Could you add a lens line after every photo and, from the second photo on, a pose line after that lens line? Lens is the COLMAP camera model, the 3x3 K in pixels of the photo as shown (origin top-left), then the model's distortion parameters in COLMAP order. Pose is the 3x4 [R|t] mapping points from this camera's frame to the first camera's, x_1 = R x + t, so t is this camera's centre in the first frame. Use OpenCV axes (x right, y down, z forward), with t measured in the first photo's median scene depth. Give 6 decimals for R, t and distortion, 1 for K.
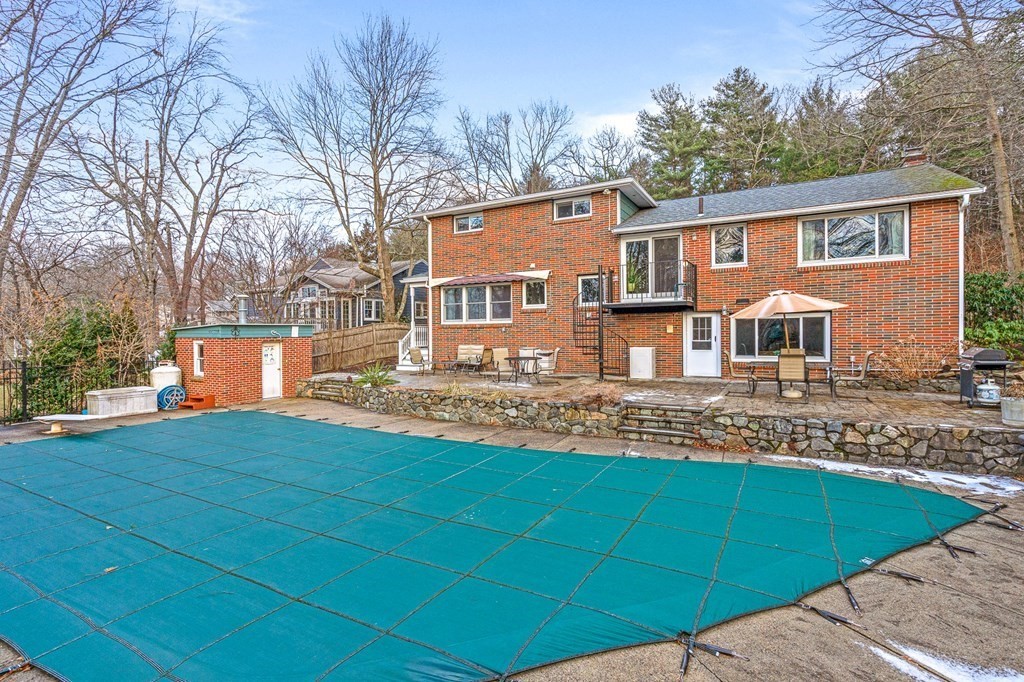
lens RADIAL K [[491.8, 0, 512.0], [0, 491.8, 341.0], [0, 0, 1]] dist [0.005237, 0.000091]
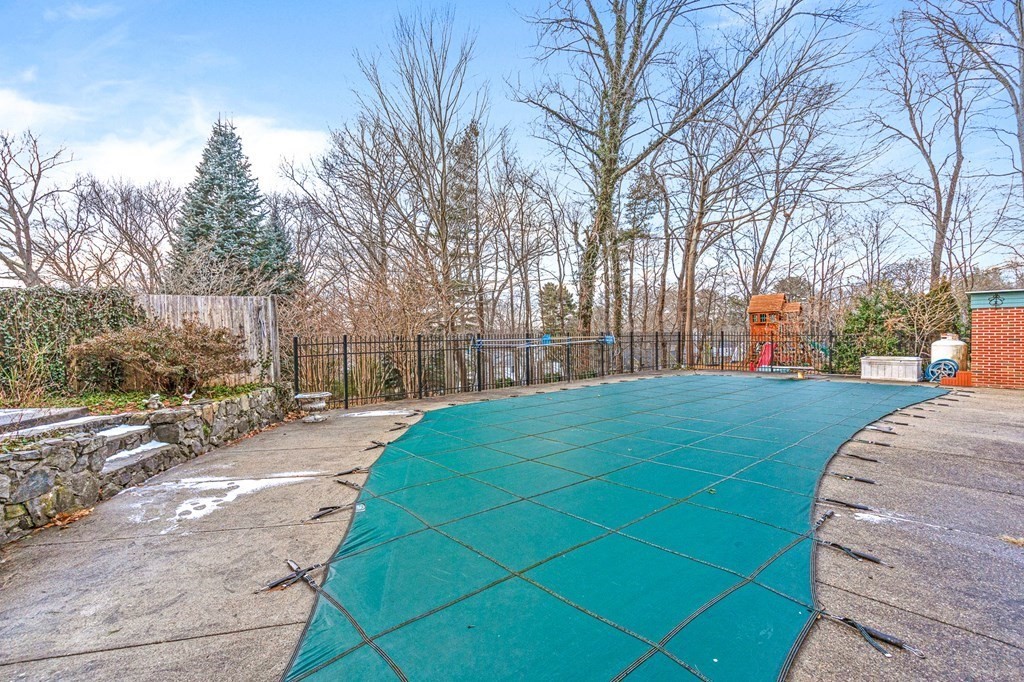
lens RADIAL K [[465.9, 0, 513.9], [0, 465.9, 343.9], [0, 0, 1]] dist [-0.001994, 0.000033]
pose [[-0.324706, 0.031887, -0.945277, 1.518189], [-0.002732, 0.999396, 0.034651, 0.100266], [0.945811, 0.013834, -0.324422, 1.626088]]
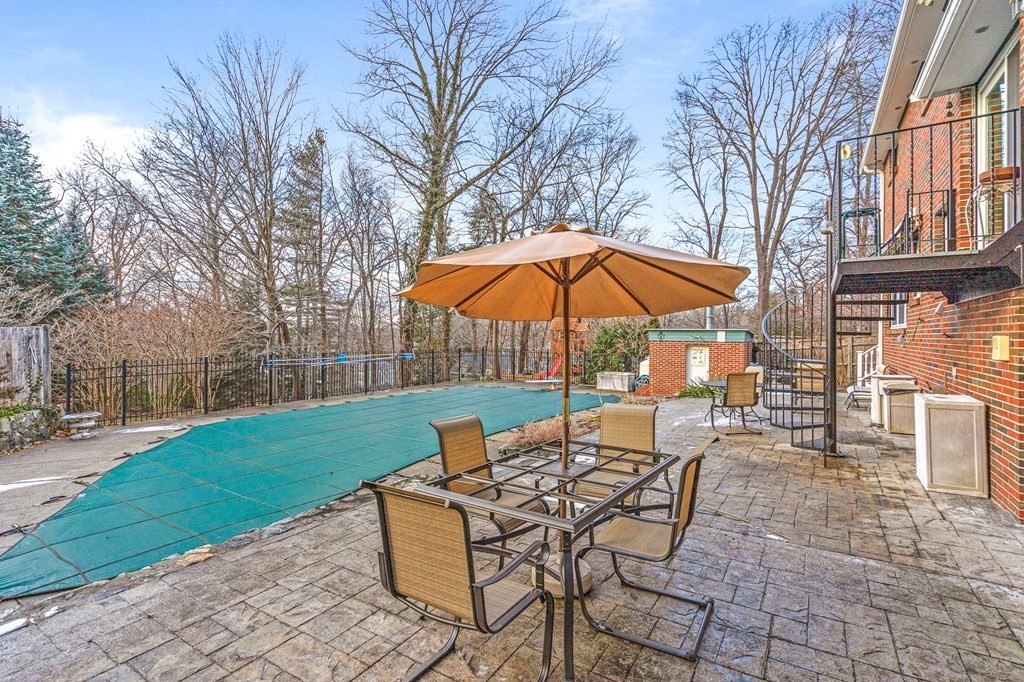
lens RADIAL K [[469.4, 0, 507.6], [0, 469.4, 335.5], [0, 0, 1]] dist [-0.000606, 0.000205]
pose [[-0.069496, 0.006387, -0.997562, 2.053506], [-0.024116, 0.999677, 0.008080, -0.063910], [0.997291, 0.024619, -0.069319, 2.371319]]
